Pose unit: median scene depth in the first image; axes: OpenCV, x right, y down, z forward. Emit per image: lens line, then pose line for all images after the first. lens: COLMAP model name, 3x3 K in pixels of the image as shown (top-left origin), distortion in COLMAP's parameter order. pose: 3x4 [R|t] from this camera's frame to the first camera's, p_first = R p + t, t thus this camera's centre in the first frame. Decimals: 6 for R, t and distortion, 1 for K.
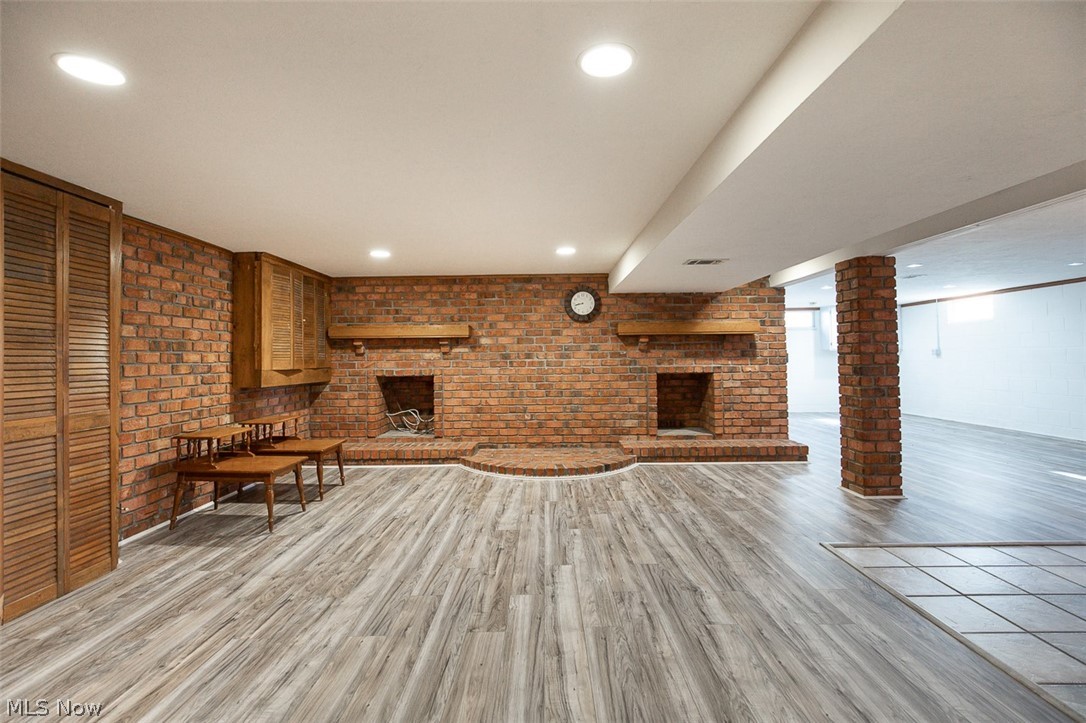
lens RADIAL K [[503.4, 0, 545.4], [0, 503.4, 361.0], [0, 0, 1]] dist [-0.003070, -0.000769]
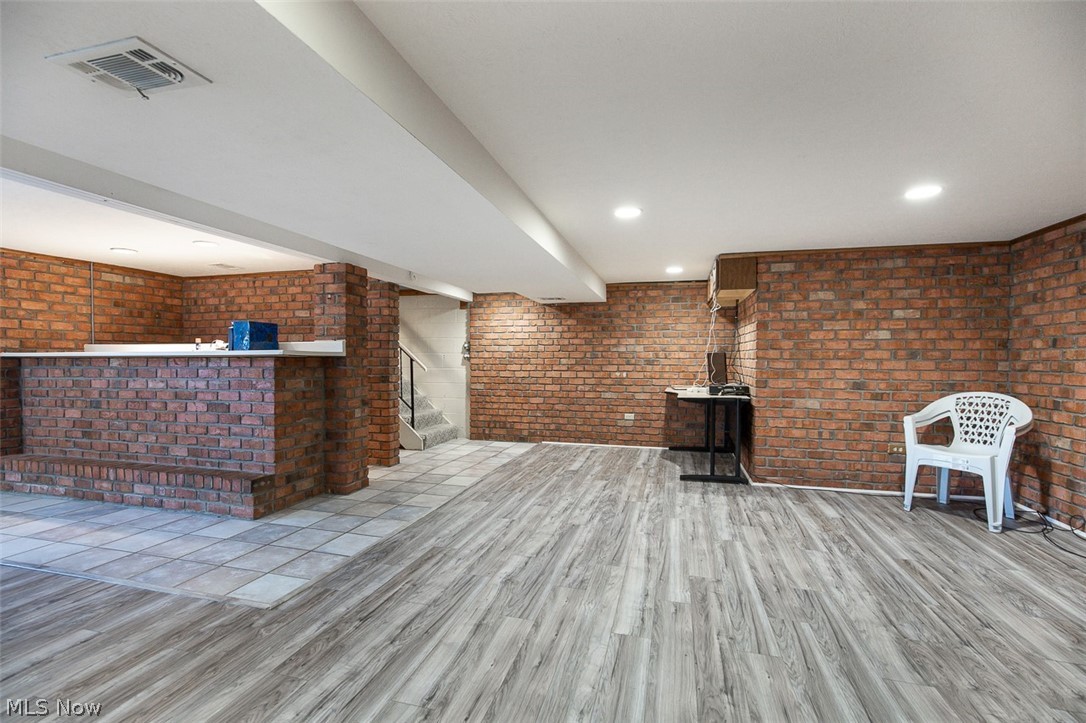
lens RADIAL K [[503.4, 0, 545.4], [0, 503.4, 361.0], [0, 0, 1]] dist [-0.003070, -0.000769]
pose [[-0.967574, 0.005886, 0.252520, -0.044690], [0.007581, 0.999955, 0.005738, -0.006894], [-0.252475, 0.007467, -0.967575, 1.957721]]
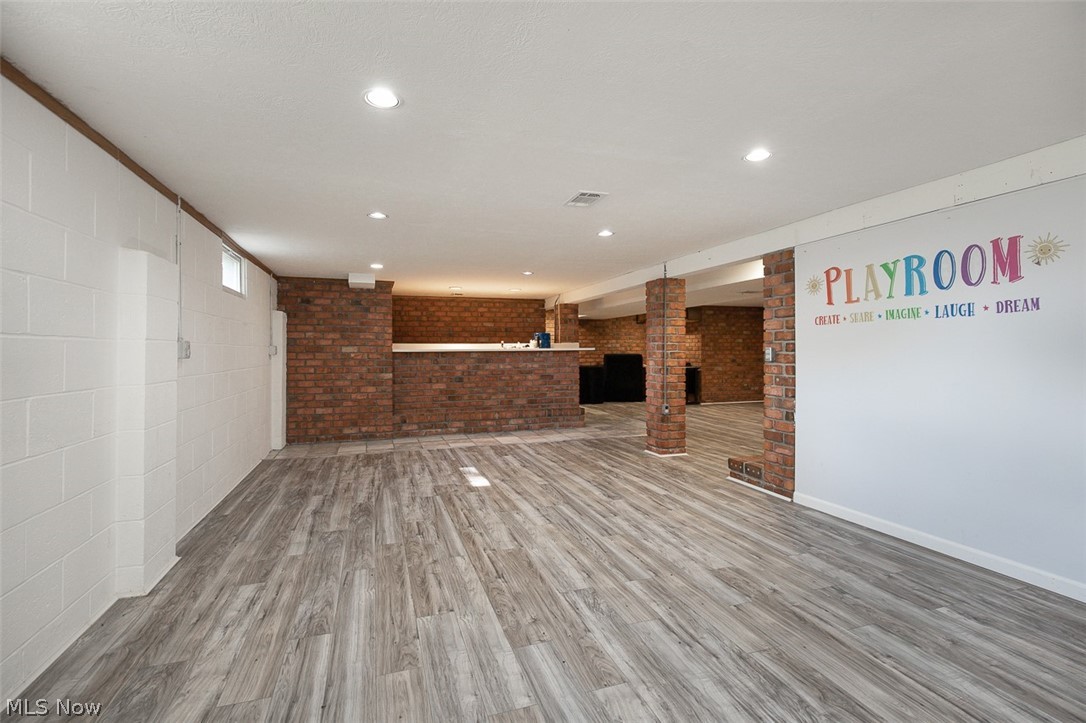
lens RADIAL K [[488.5, 0, 541.1], [0, 488.5, 345.4], [0, 0, 1]] dist [-0.002703, -0.000425]
pose [[-0.948007, 0.011350, -0.318046, 0.229134], [0.013398, 0.999901, -0.004251, -0.010851], [0.317967, -0.008291, -0.948066, 2.139364]]
